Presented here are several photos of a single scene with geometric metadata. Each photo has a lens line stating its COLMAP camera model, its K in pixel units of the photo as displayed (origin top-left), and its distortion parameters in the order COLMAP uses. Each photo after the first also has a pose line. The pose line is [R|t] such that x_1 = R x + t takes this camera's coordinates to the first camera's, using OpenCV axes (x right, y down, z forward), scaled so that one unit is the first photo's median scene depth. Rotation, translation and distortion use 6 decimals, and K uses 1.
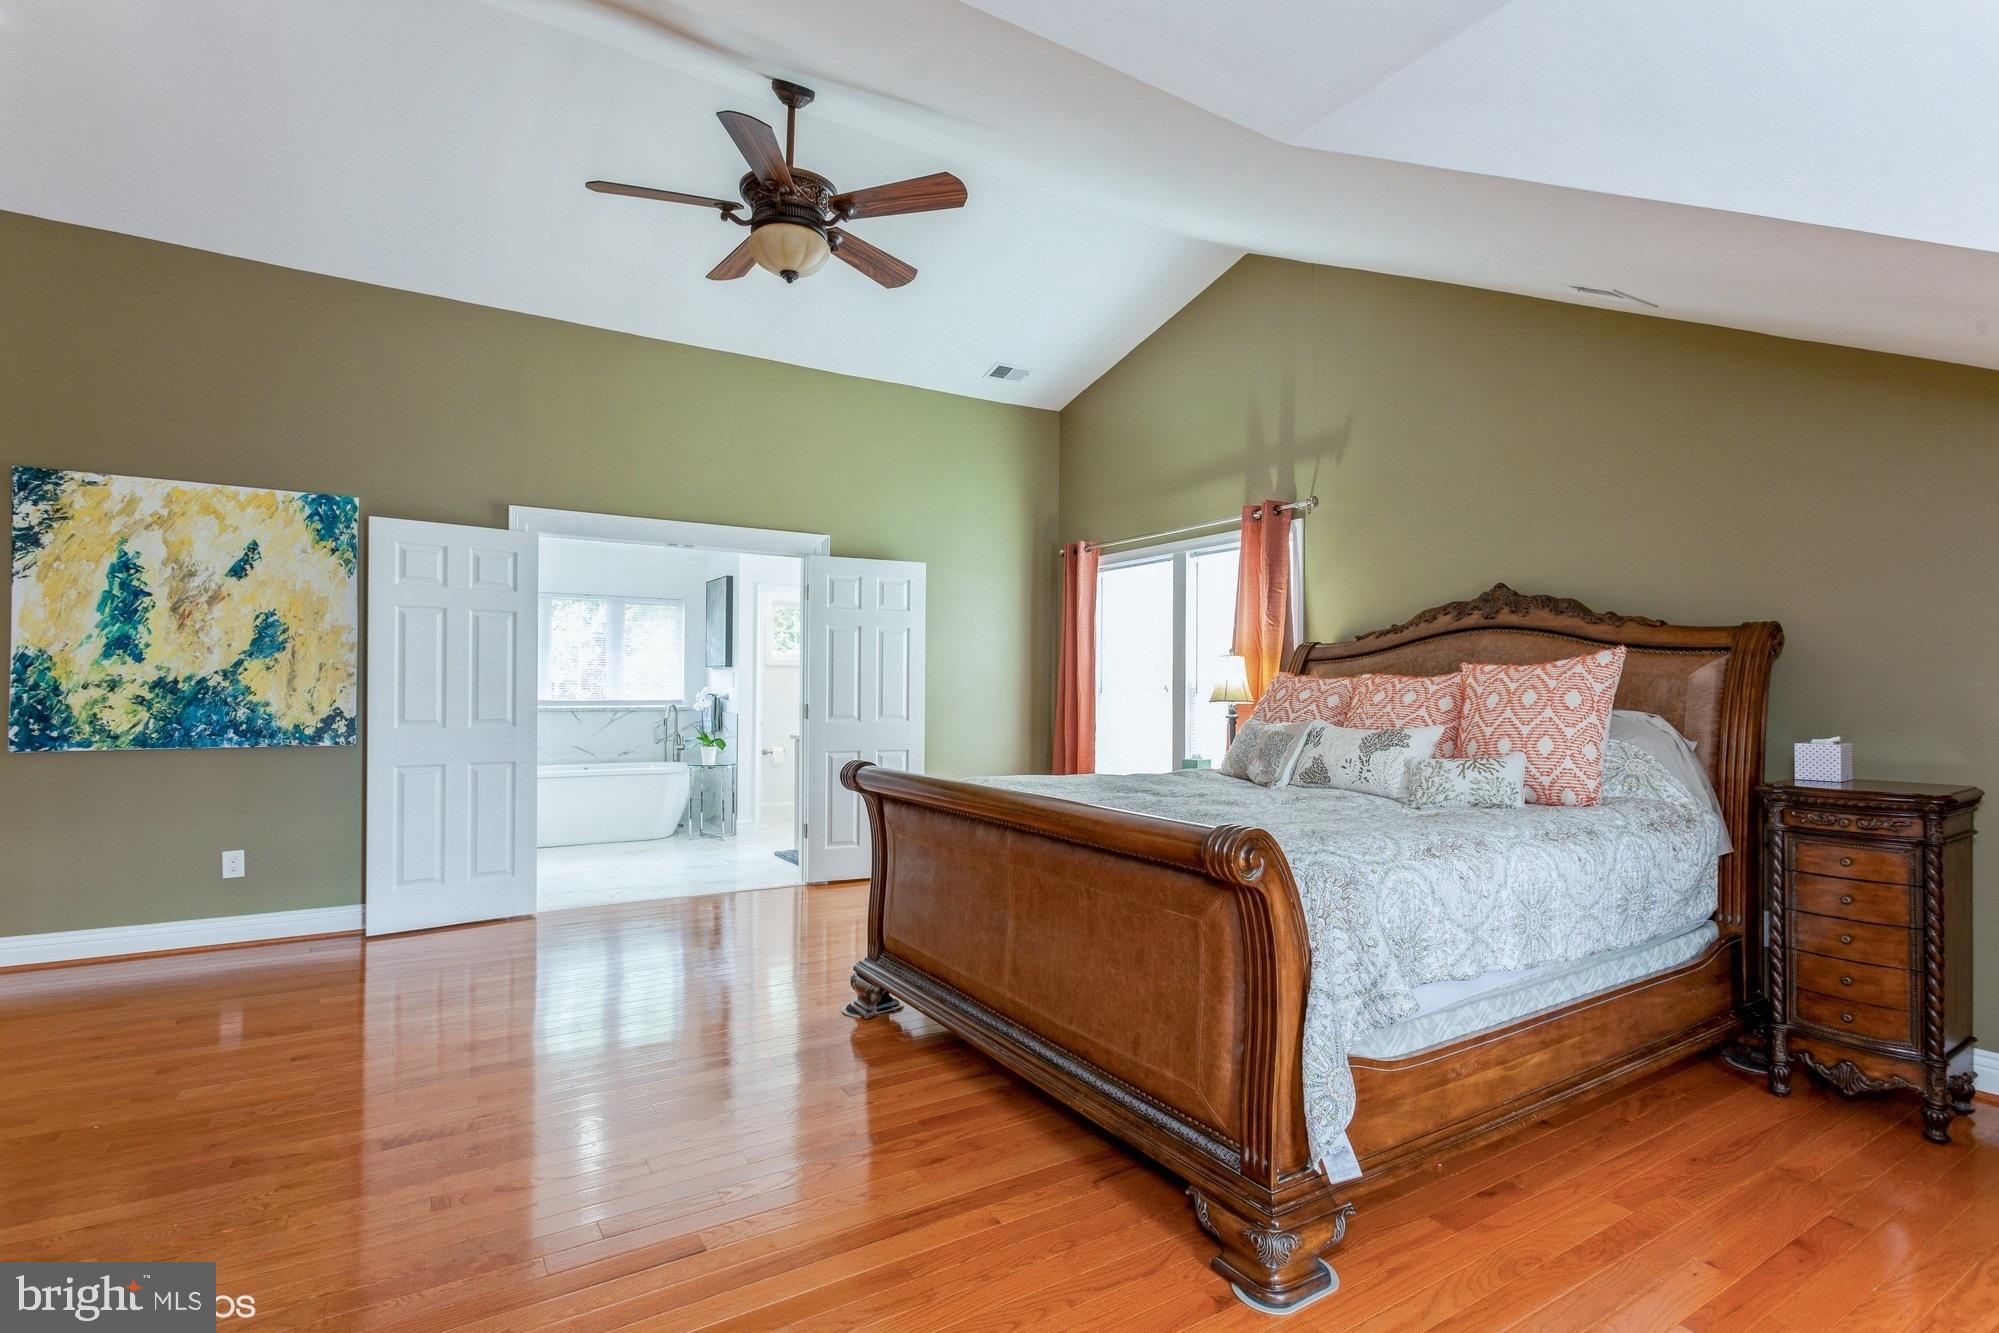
lens RADIAL K [[952.9, 0, 992.8], [0, 952.9, 692.9], [0, 0, 1]] dist [0.005521, -0.000149]
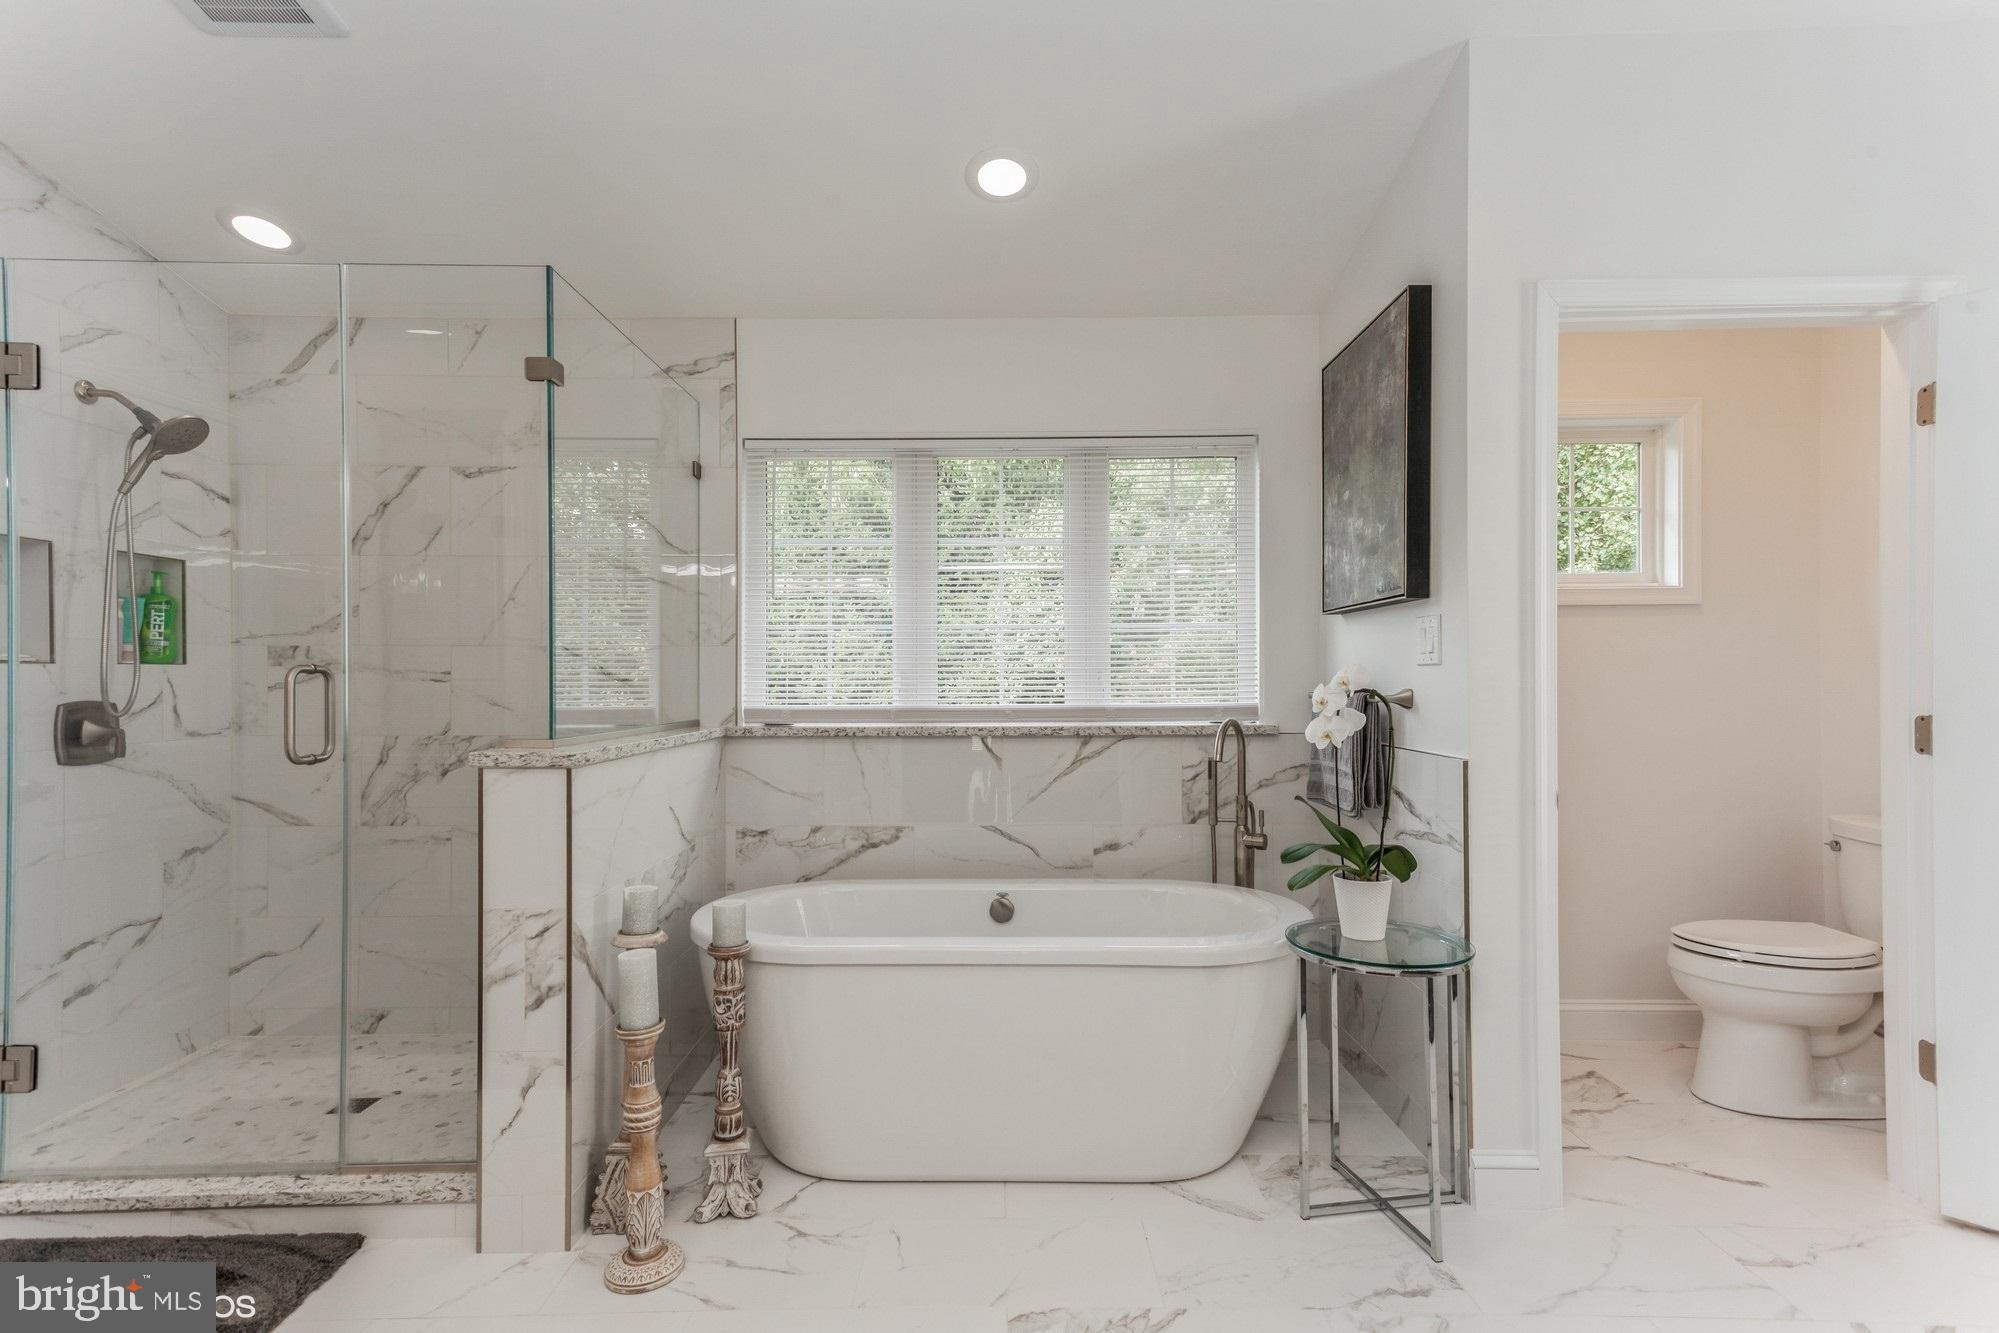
lens RADIAL K [[952.9, 0, 994.7], [0, 952.9, 668.2], [0, 0, 1]] dist [0.005521, -0.000149]
pose [[0.852607, -0.015772, -0.522314, -0.229917], [0.009172, 0.999842, -0.015221, -0.002667], [0.522472, 0.008187, 0.852617, 0.663281]]
